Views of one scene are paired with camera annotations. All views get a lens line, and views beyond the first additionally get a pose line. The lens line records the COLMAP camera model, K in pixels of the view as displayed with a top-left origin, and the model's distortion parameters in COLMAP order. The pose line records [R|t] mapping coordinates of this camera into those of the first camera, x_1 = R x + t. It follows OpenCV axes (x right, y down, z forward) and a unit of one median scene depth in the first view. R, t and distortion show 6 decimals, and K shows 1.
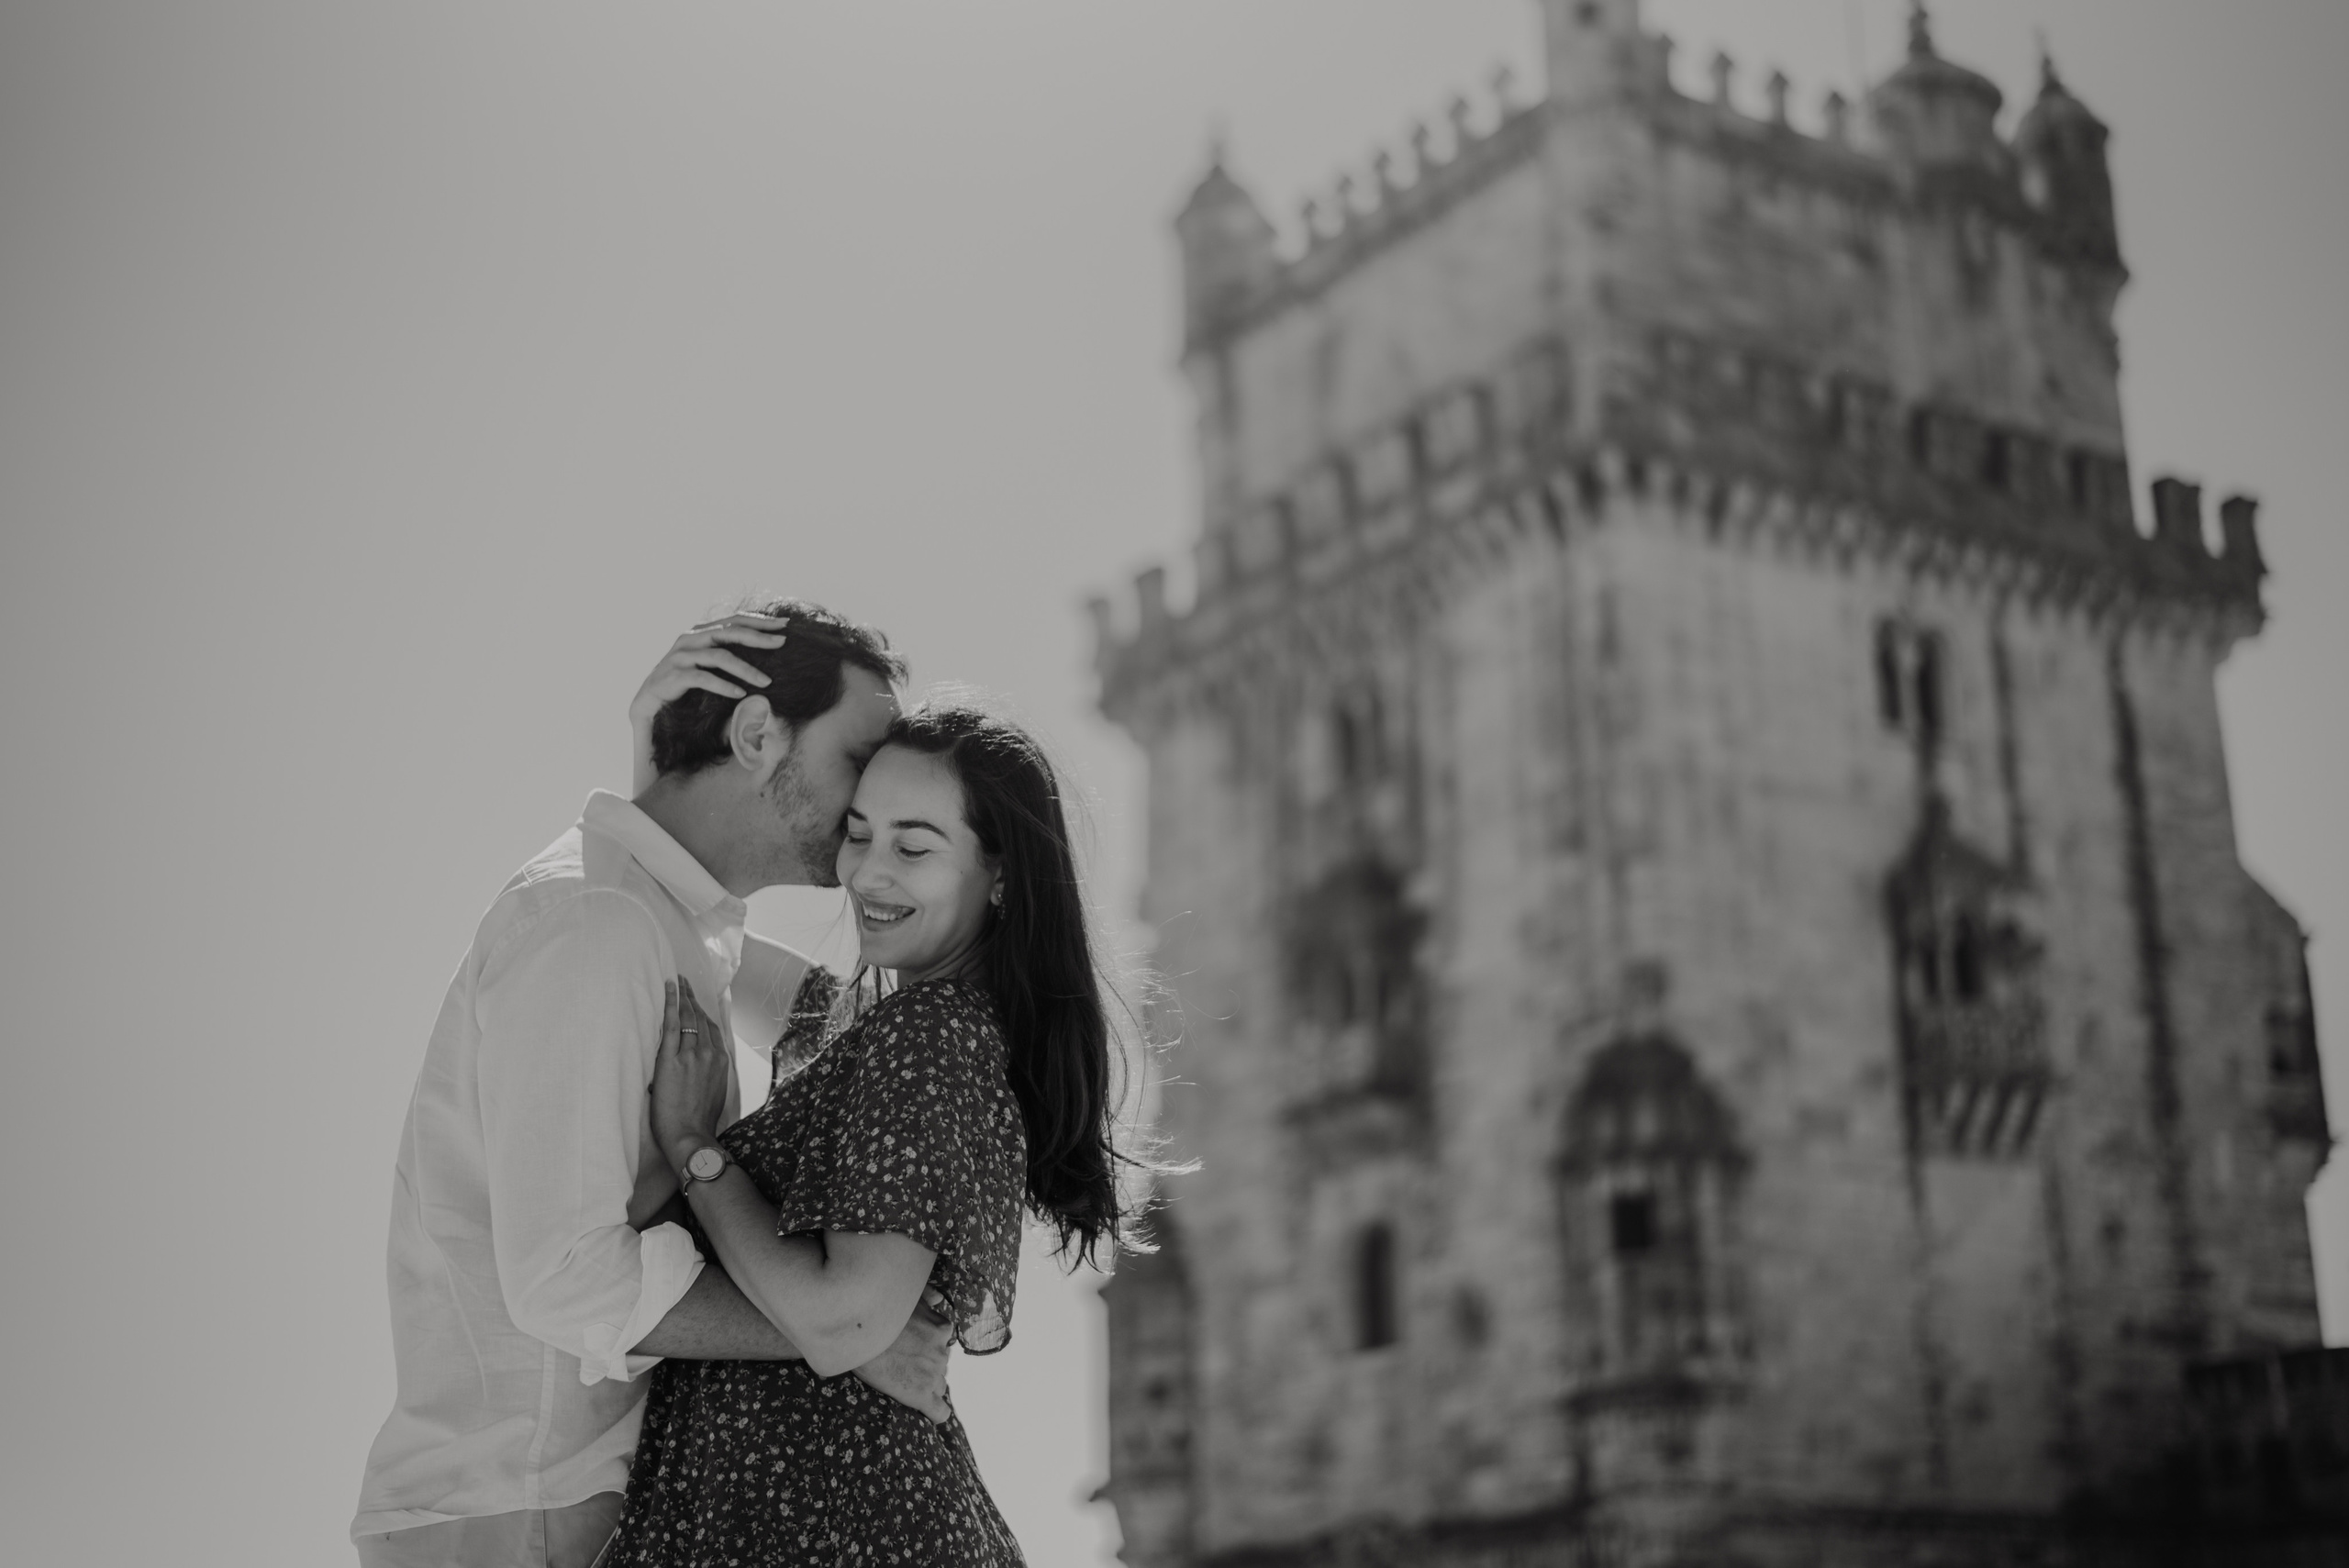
lens RADIAL K [[3471.0, 0, 1172.0], [0, 3471.0, 776.6], [0, 0, 1]] dist [0.002161, 0.038584]
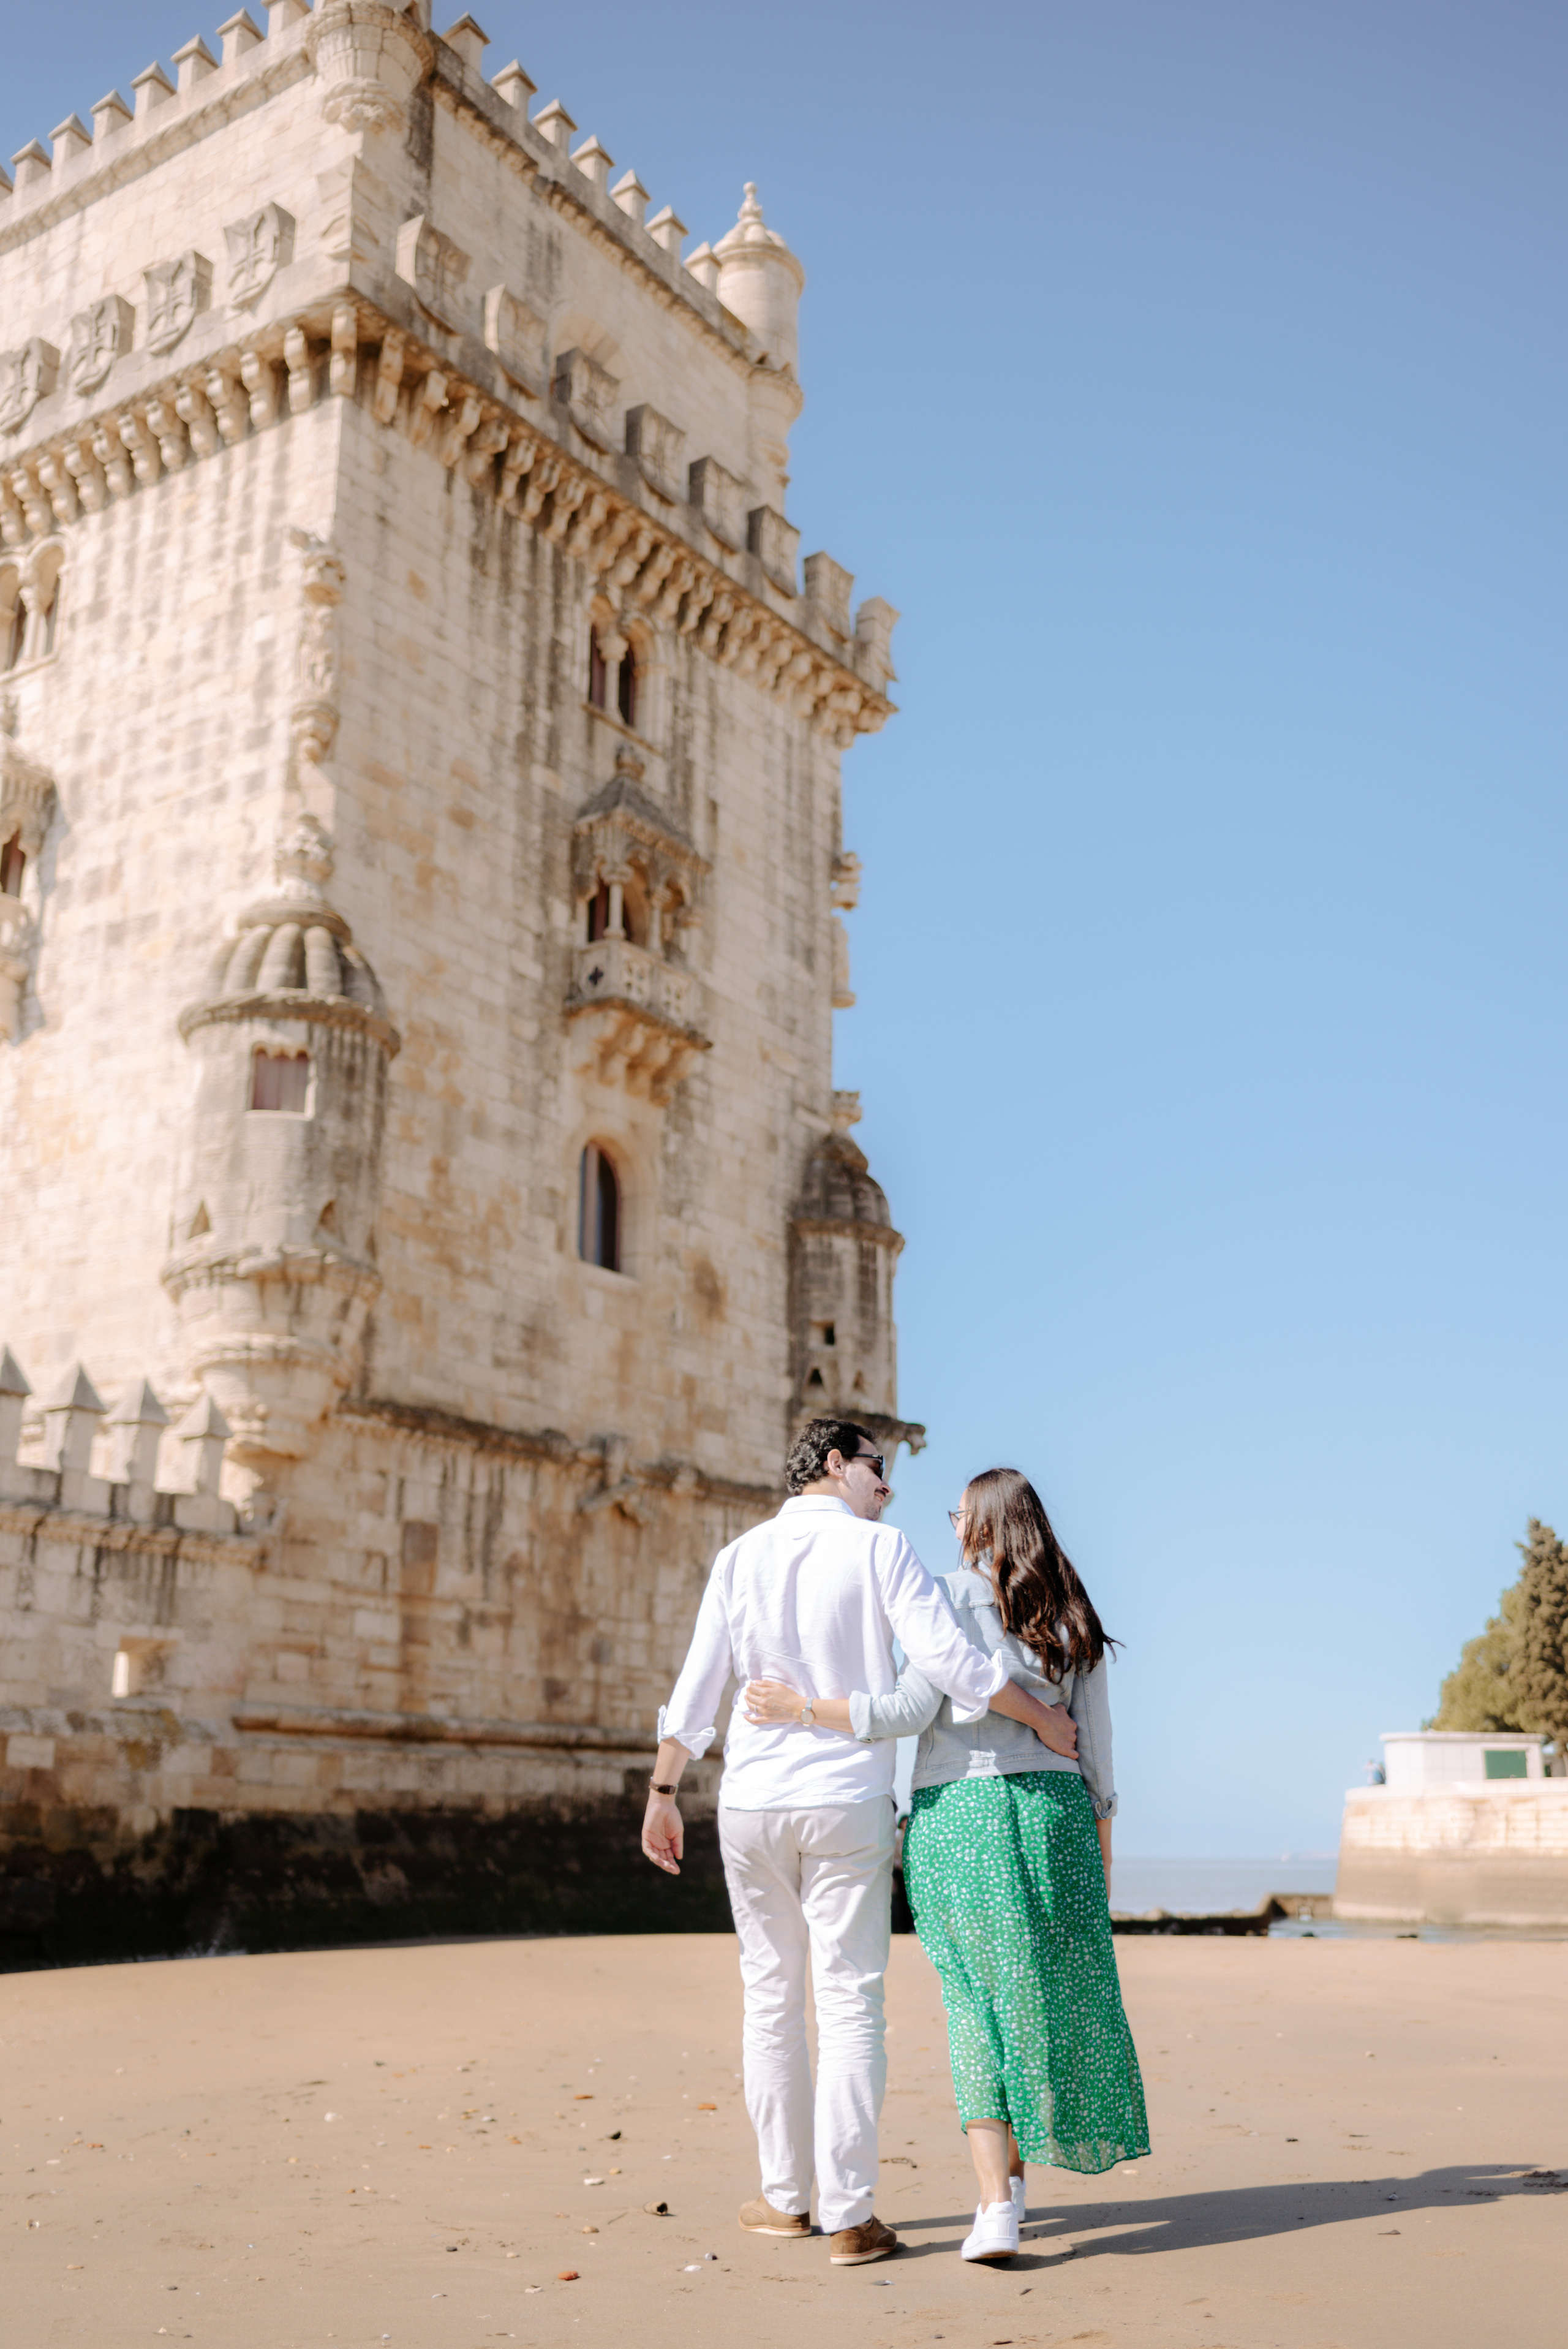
lens RADIAL K [[2268.4, 0, 786.2], [0, 2268.4, 1181.9], [0, 0, 1]] dist [0.007139, -0.004831]
pose [[-0.384356, 0.278697, 0.880113, -0.522183], [-0.268489, 0.878390, -0.395404, 0.378512], [-0.883280, -0.388277, -0.262787, 1.121749]]
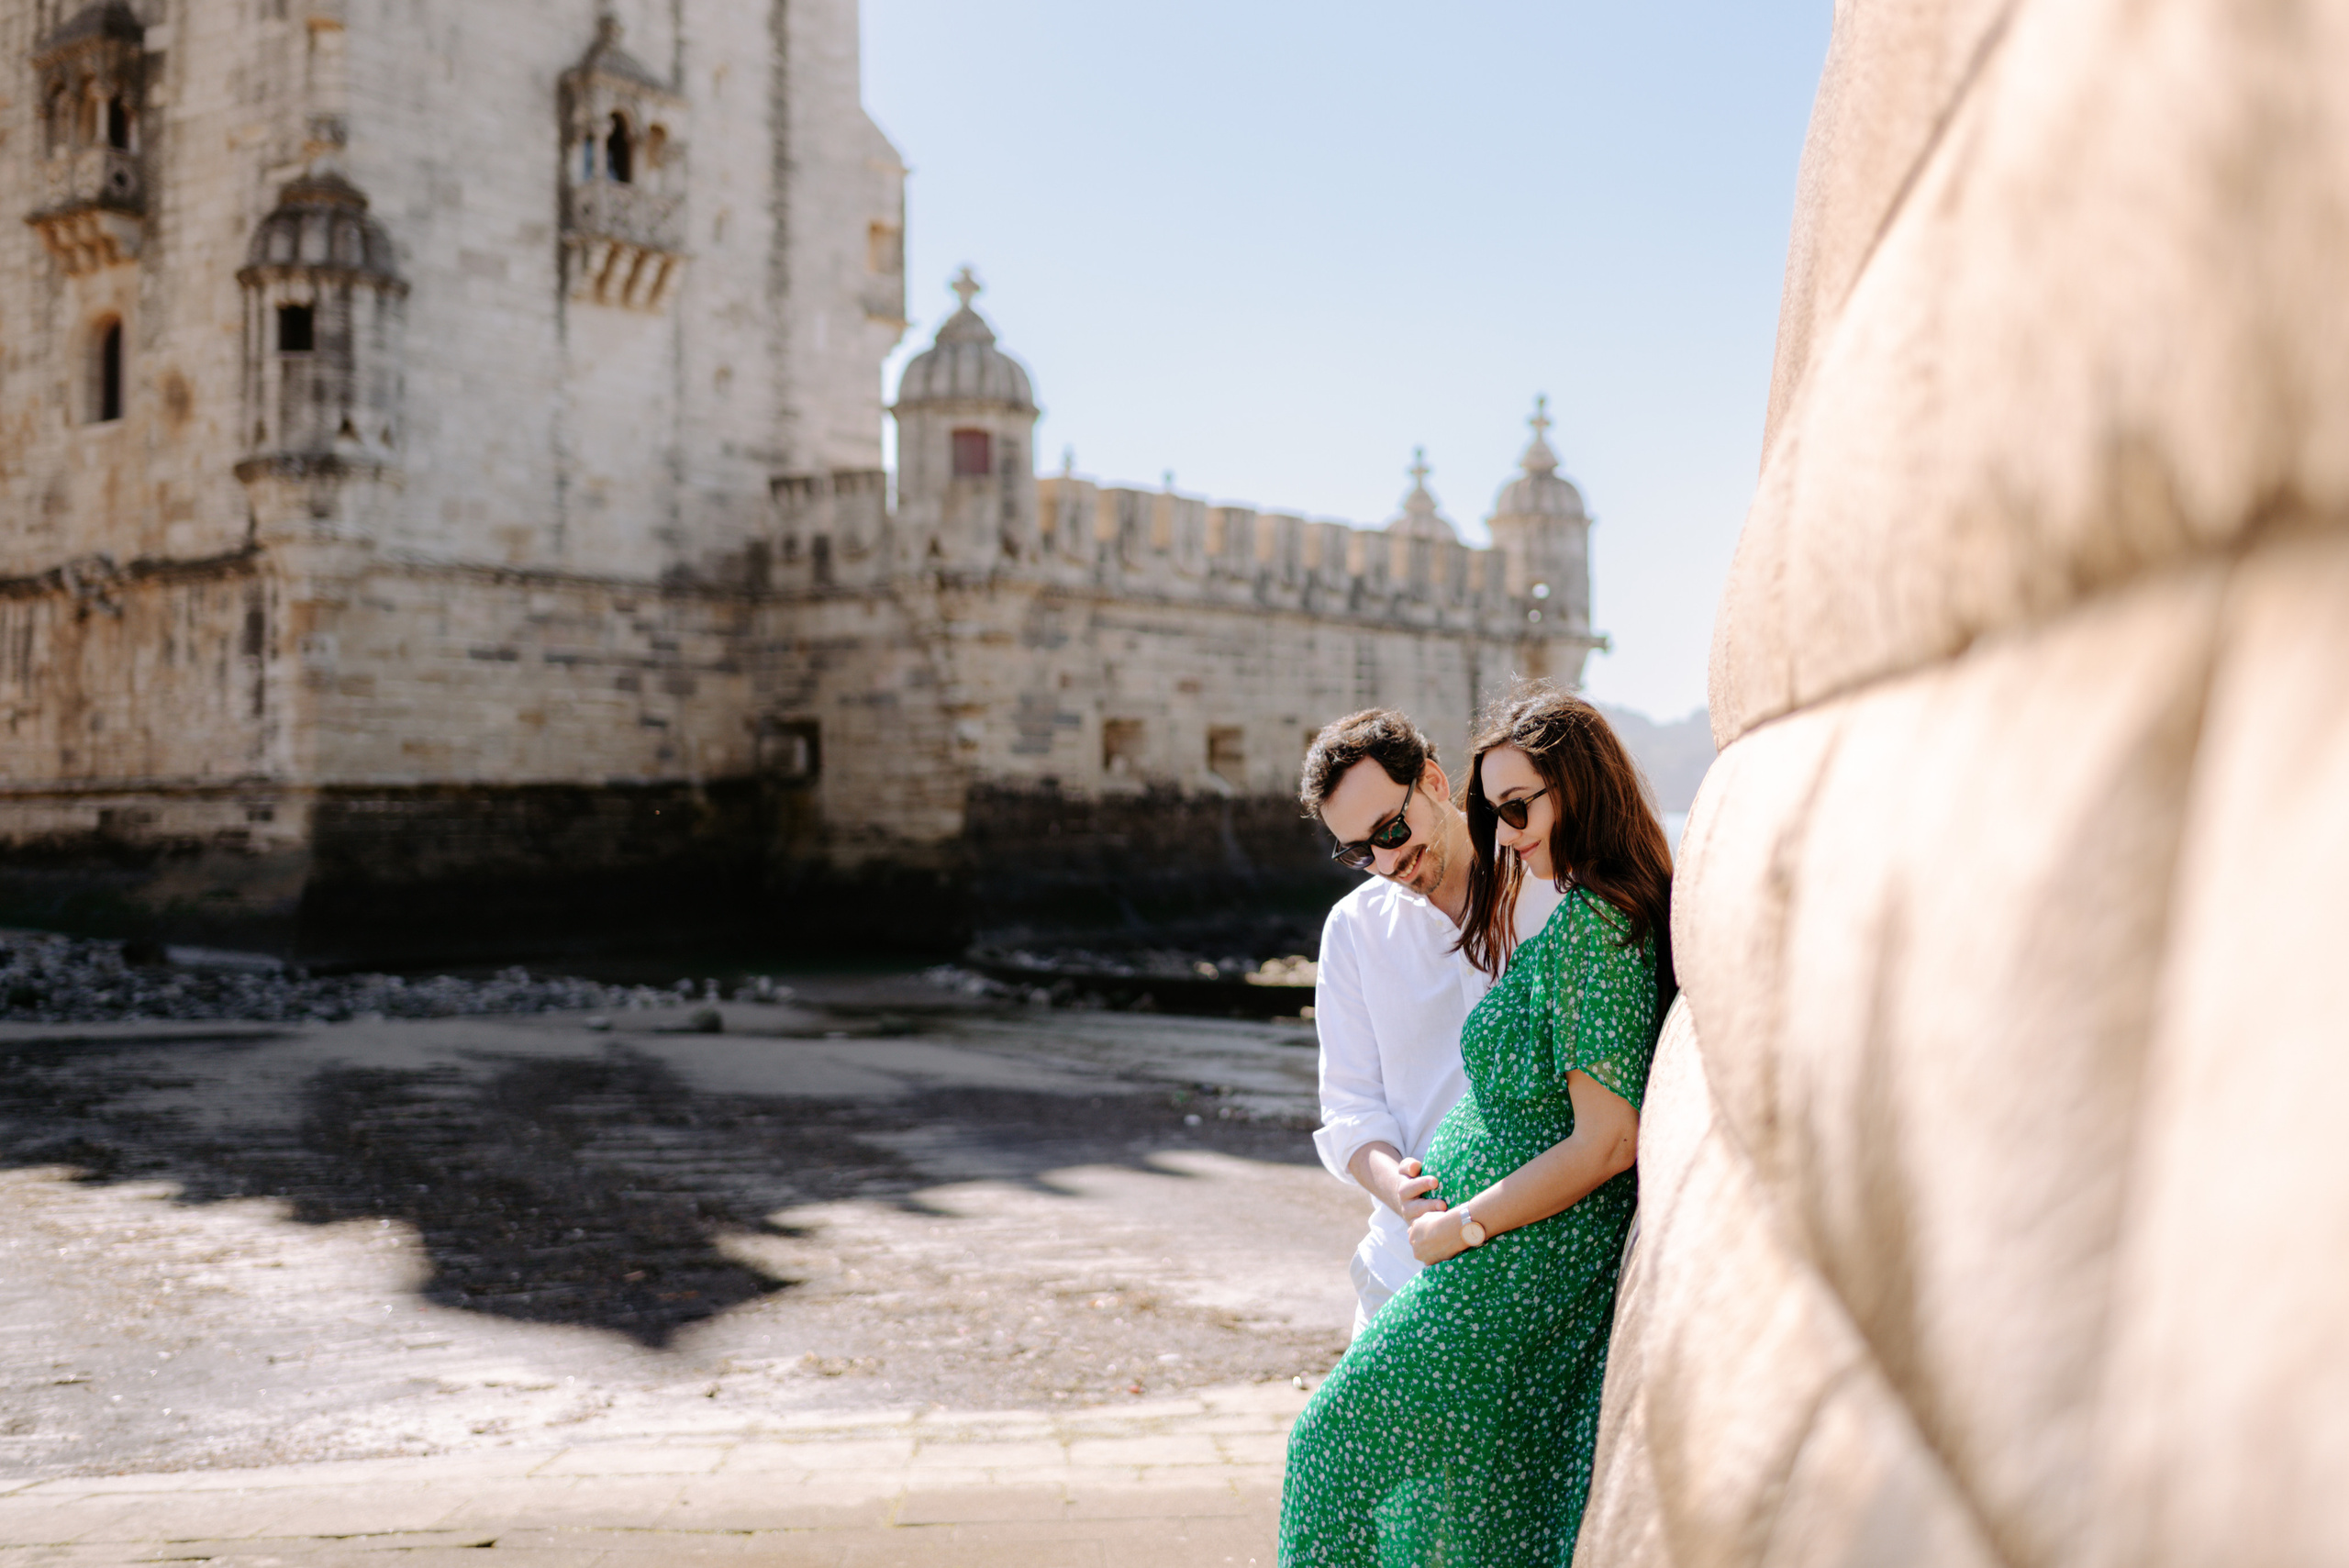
lens RADIAL K [[2454.2, 0, 1275.6], [0, 2454.2, 727.3], [0, 0, 1]] dist [0.010066, -0.004255]
pose [[0.922503, 0.028669, 0.384923, 0.107555], [-0.125175, 0.965563, 0.228078, 0.020877], [-0.365129, -0.258585, 0.894324, 0.052359]]
